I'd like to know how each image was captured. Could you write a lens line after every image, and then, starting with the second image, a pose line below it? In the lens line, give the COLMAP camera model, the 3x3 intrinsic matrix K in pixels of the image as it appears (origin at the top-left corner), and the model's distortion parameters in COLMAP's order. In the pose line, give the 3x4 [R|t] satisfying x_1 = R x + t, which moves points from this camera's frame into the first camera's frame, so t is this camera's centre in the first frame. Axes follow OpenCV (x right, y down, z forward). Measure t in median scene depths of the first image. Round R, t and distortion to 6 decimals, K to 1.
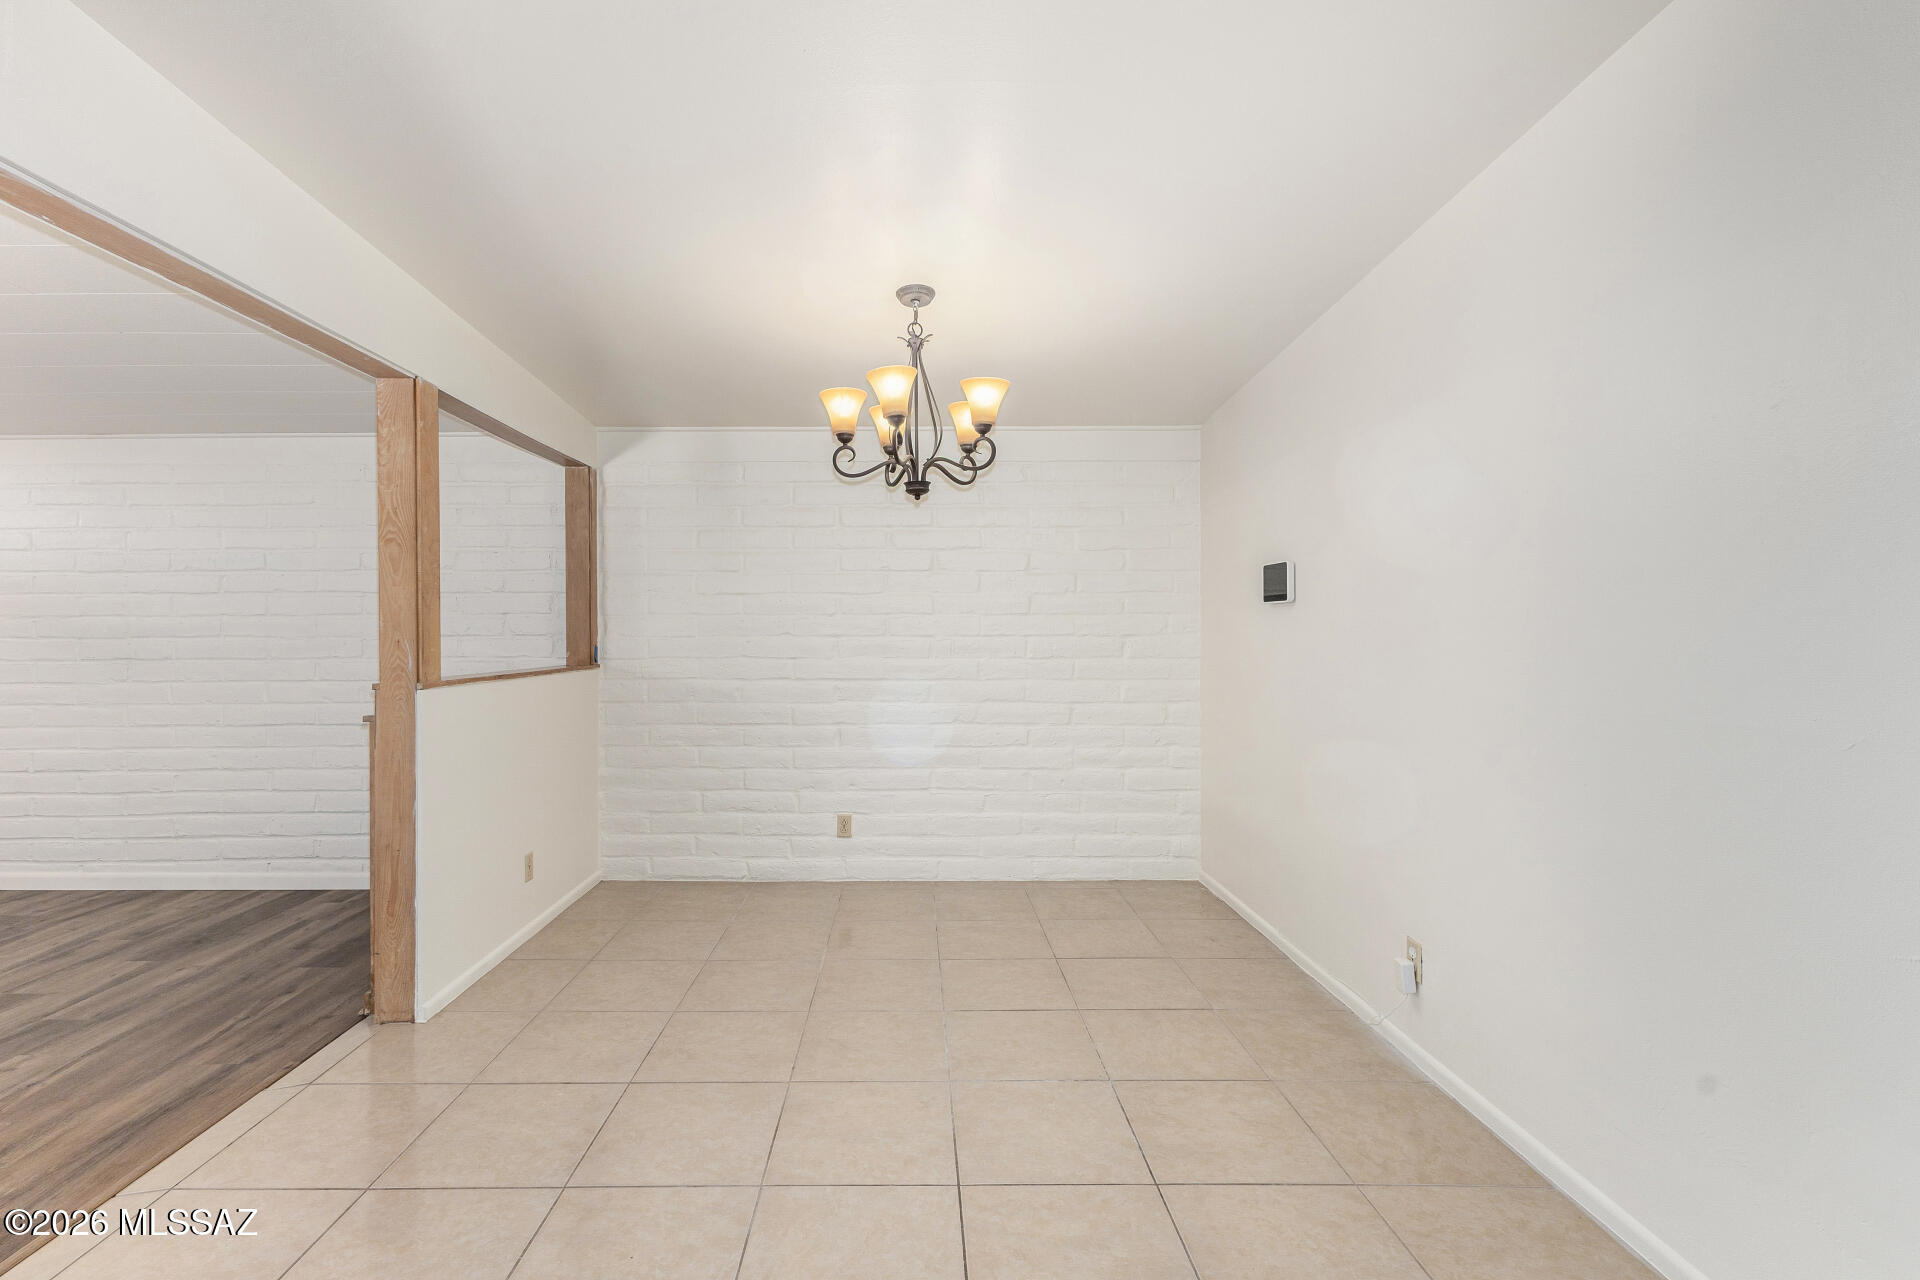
lens RADIAL K [[857.2, 0, 906.6], [0, 857.2, 636.4], [0, 0, 1]] dist [0.011203, -0.000393]
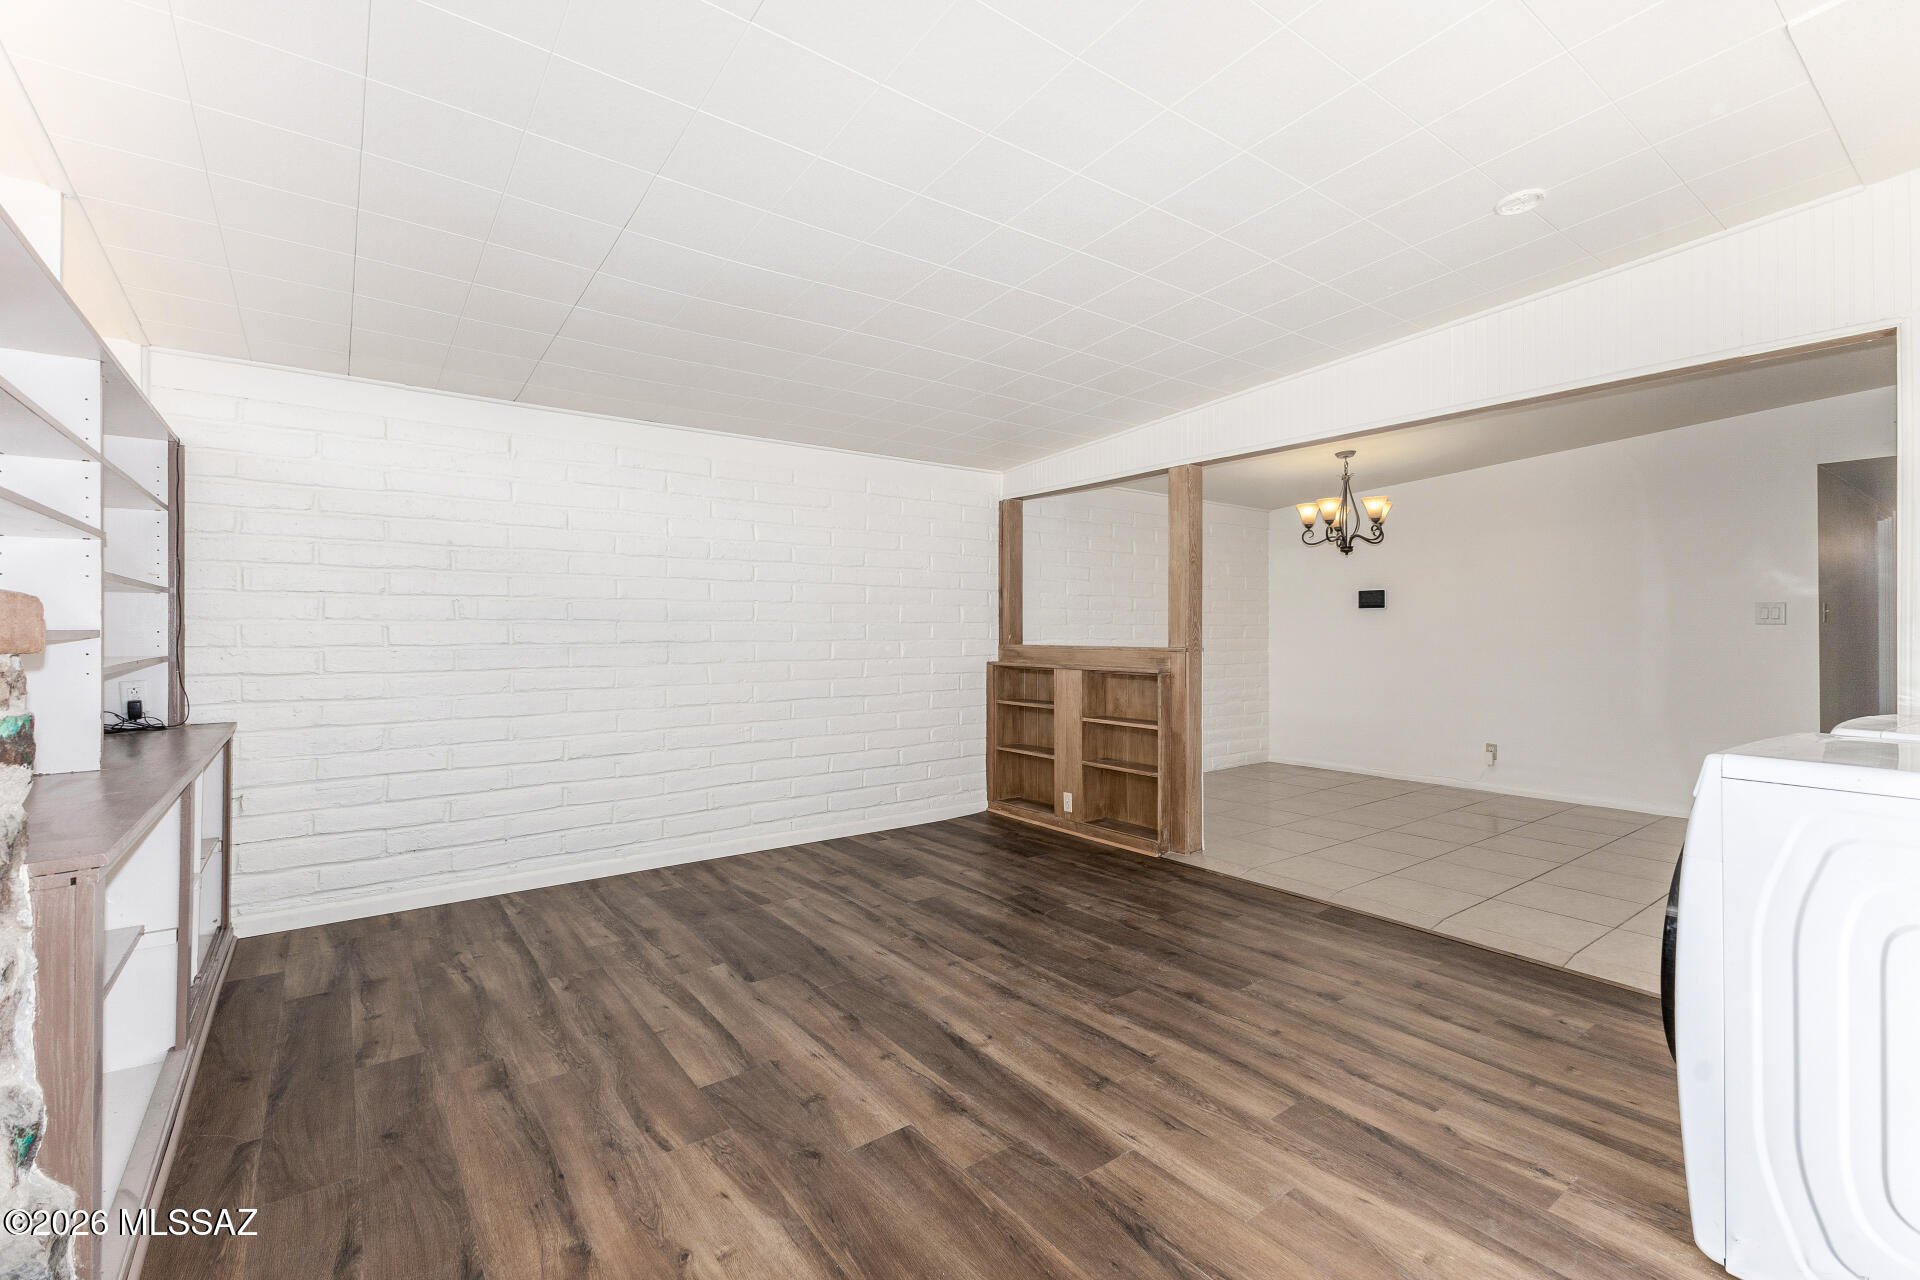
lens RADIAL K [[833.3, 0, 963.4], [0, 833.3, 634.4], [0, 0, 1]] dist [0.012358, -0.000745]
pose [[0.792212, -0.000408, 0.610246, -1.517048], [0.000810, 1.000000, -0.000383, 0.022145], [-0.610246, 0.000798, 0.792212, -0.002153]]
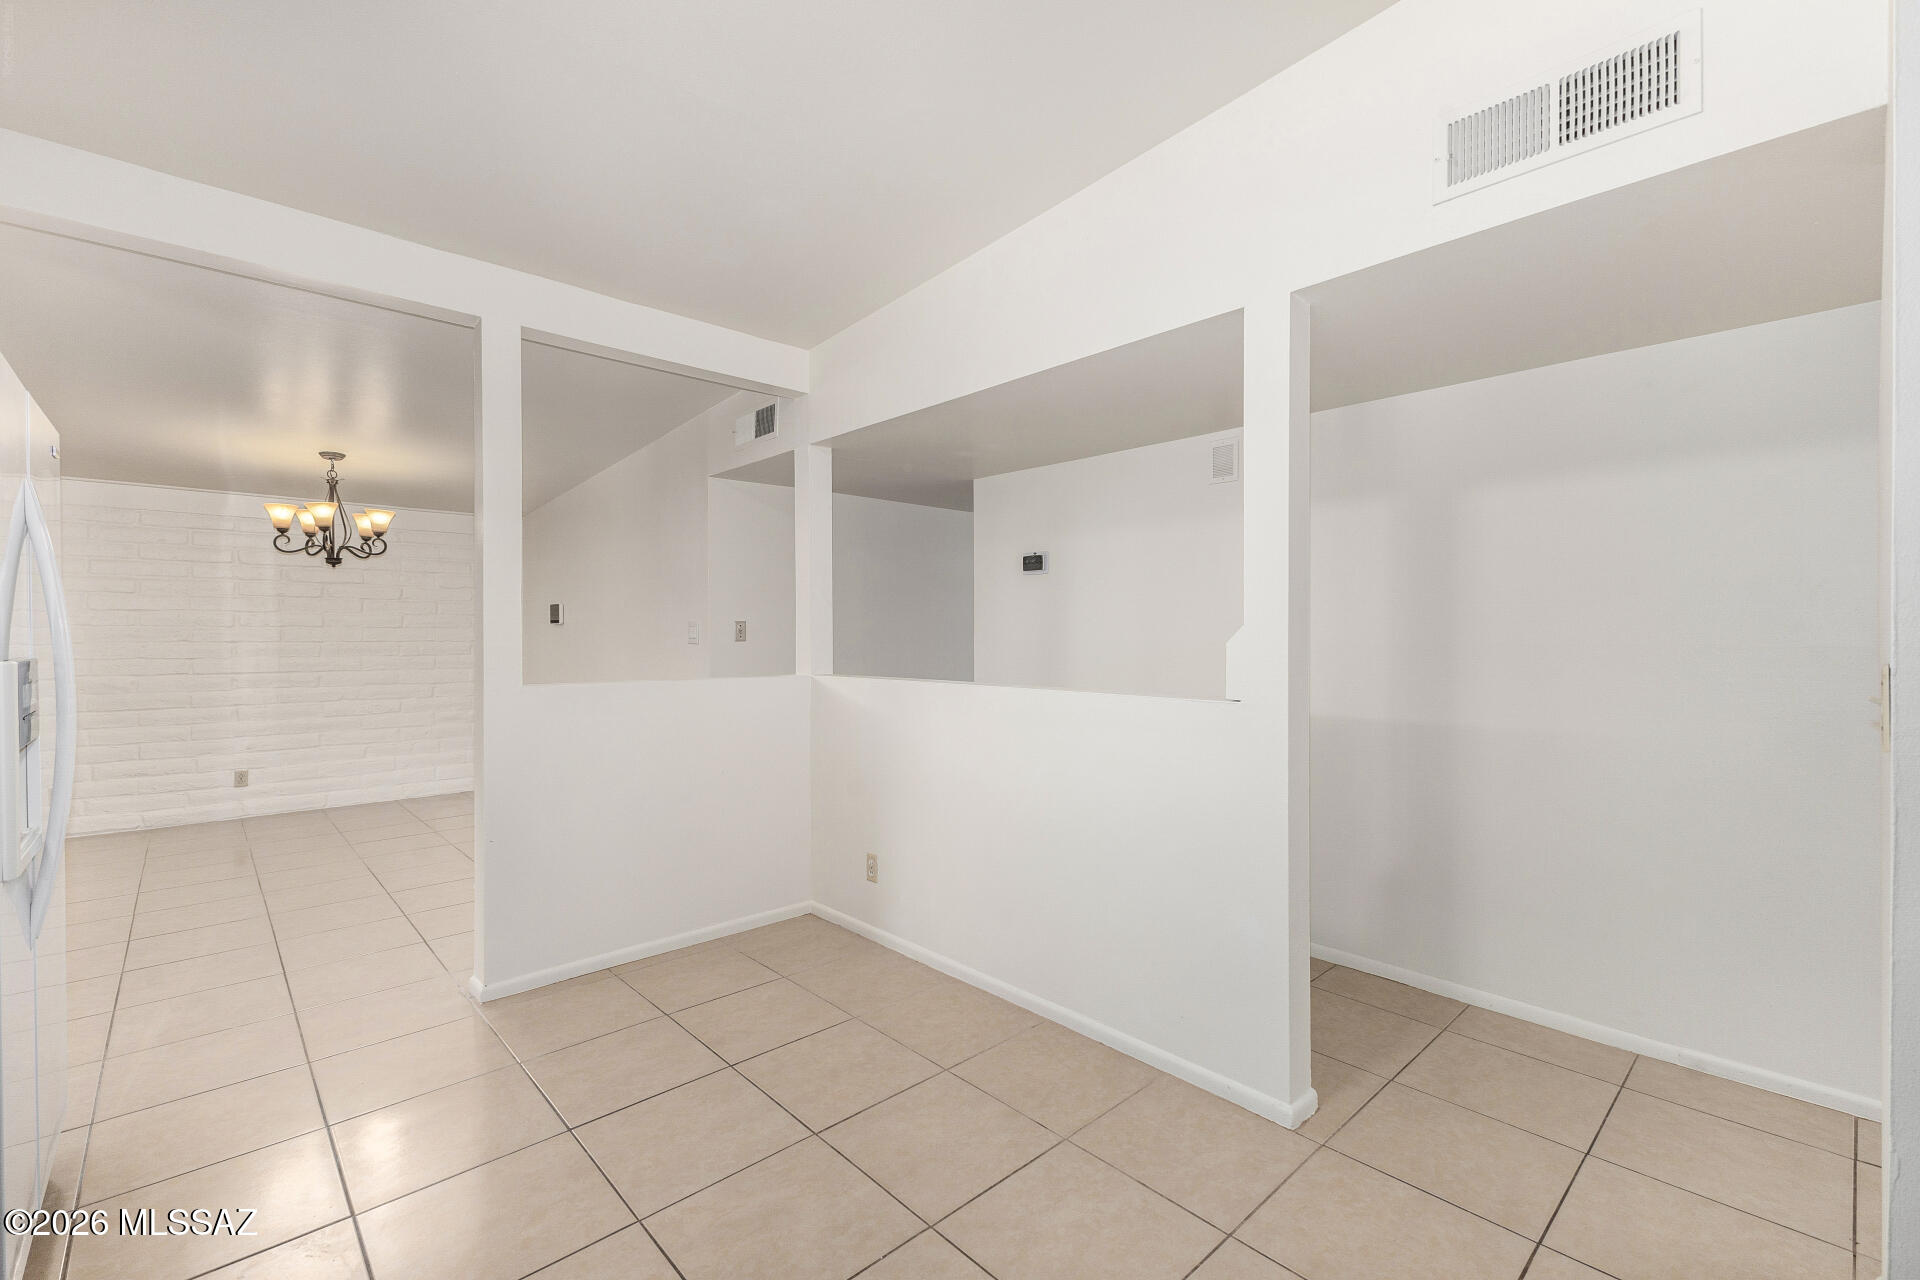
lens RADIAL K [[832.5, 0, 960.0], [0, 832.5, 640.0], [0, 0, 1]] dist [0.011265, -0.000526]
pose [[0.731278, -0.000445, 0.682079, -0.182627], [0.001659, 0.999998, -0.001126, -0.000131], [-0.682078, 0.001955, 0.731277, -0.970443]]
